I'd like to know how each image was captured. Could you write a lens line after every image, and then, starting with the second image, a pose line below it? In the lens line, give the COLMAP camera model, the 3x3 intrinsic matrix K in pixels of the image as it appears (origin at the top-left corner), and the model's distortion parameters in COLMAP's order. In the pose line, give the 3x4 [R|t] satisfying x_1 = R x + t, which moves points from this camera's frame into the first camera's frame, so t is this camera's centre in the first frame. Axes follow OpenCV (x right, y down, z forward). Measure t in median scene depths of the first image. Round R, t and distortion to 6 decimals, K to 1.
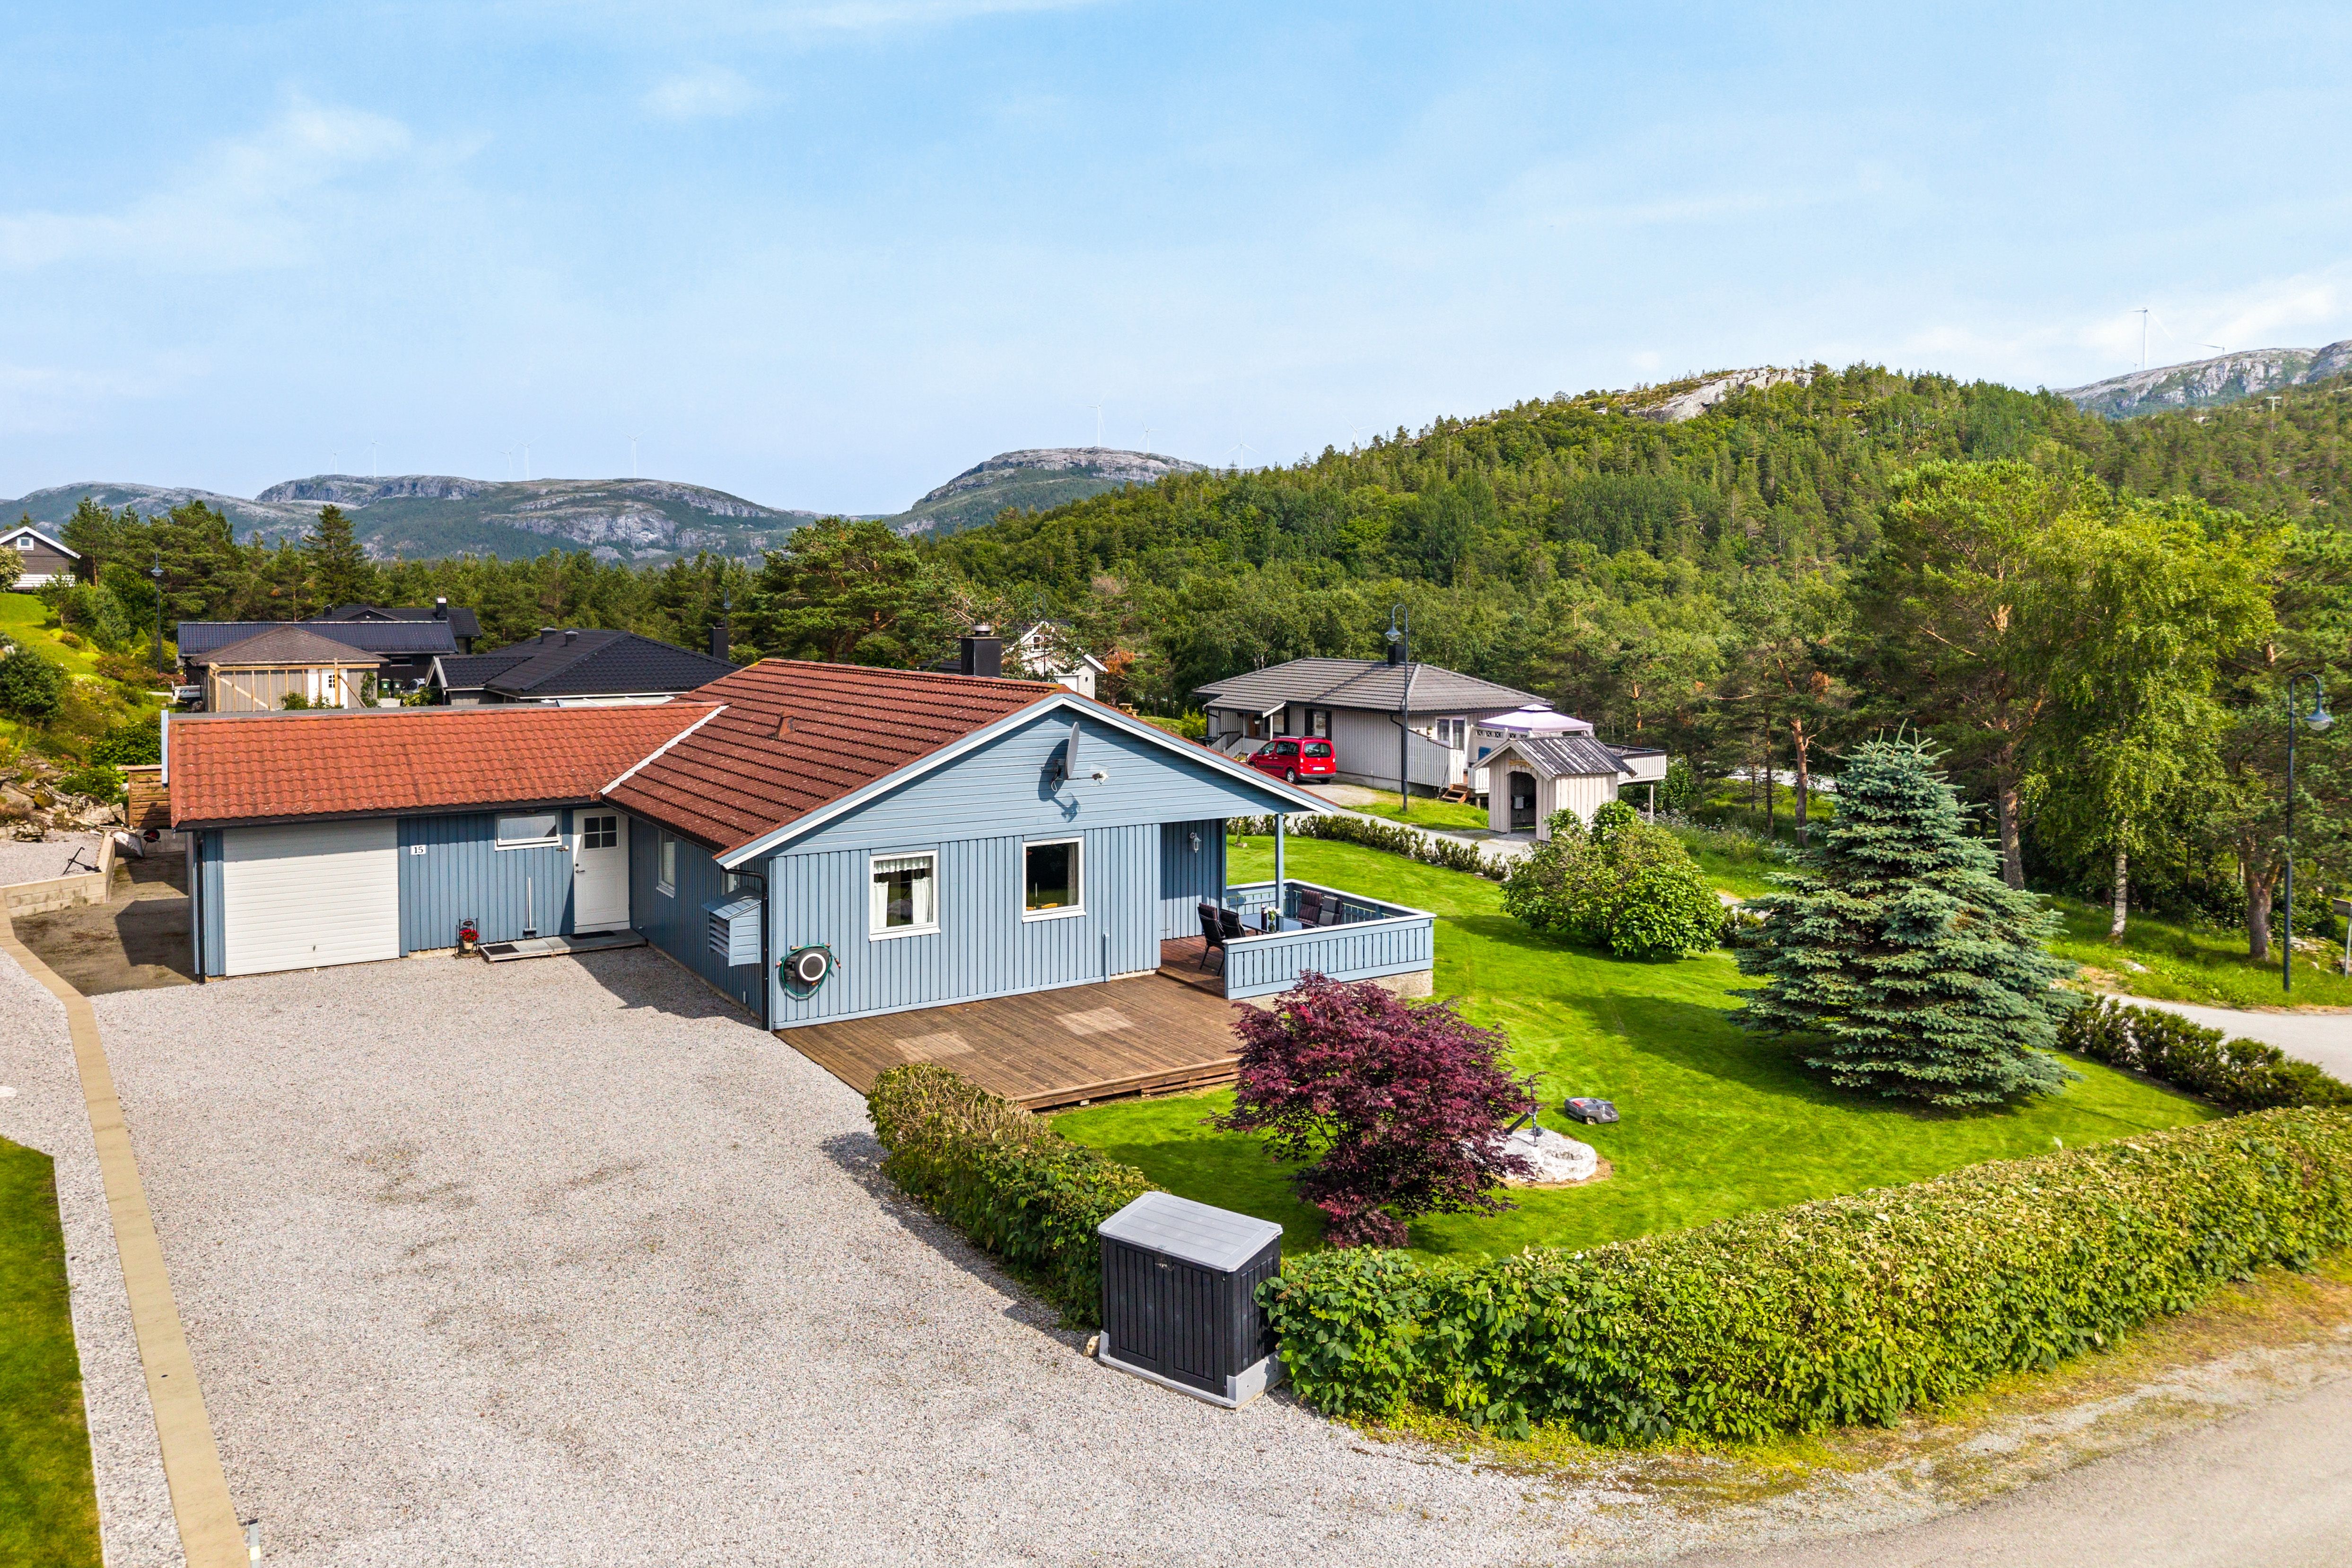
lens RADIAL K [[1571.2, 0, 1177.5], [0, 1571.2, 656.6], [0, 0, 1]] dist [0.055914, -0.081920]
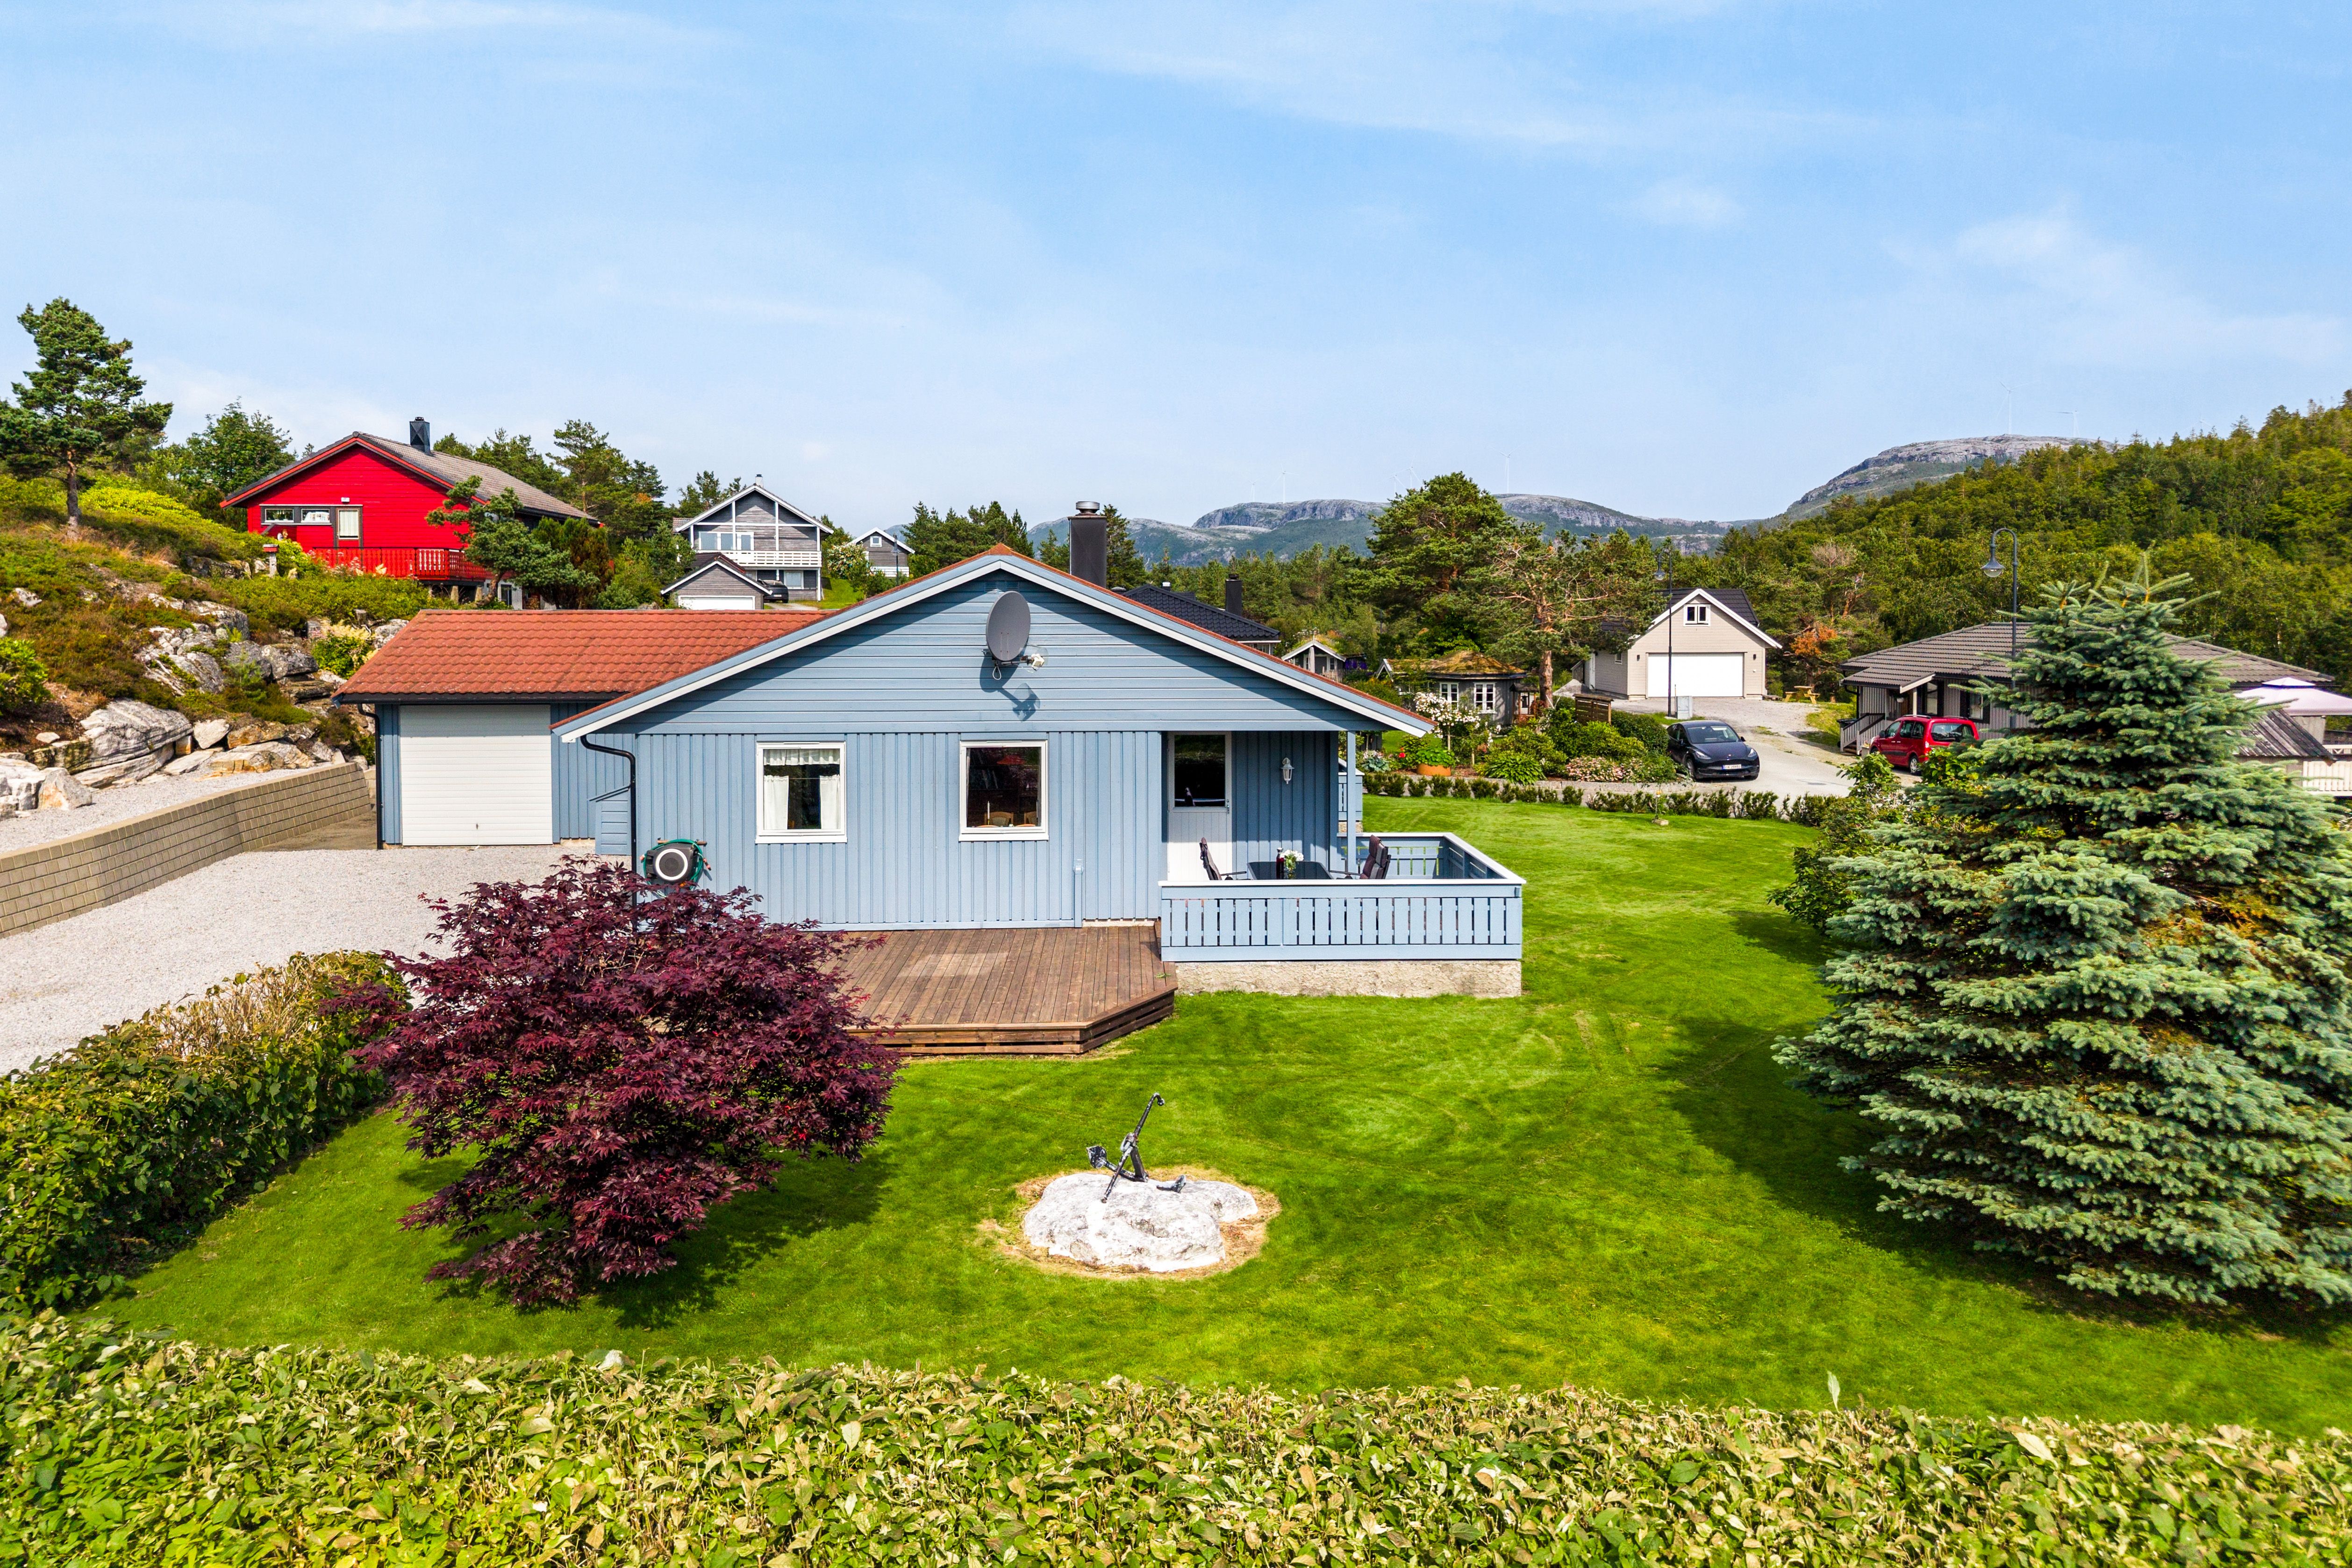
lens RADIAL K [[1571.2, 0, 1177.5], [0, 1571.2, 656.6], [0, 0, 1]] dist [0.055914, -0.081920]
pose [[0.868953, 0.010195, -0.494790, 0.410198], [-0.011386, 0.999935, 0.000608, 0.074987], [0.494764, 0.005105, 0.869012, 0.364598]]
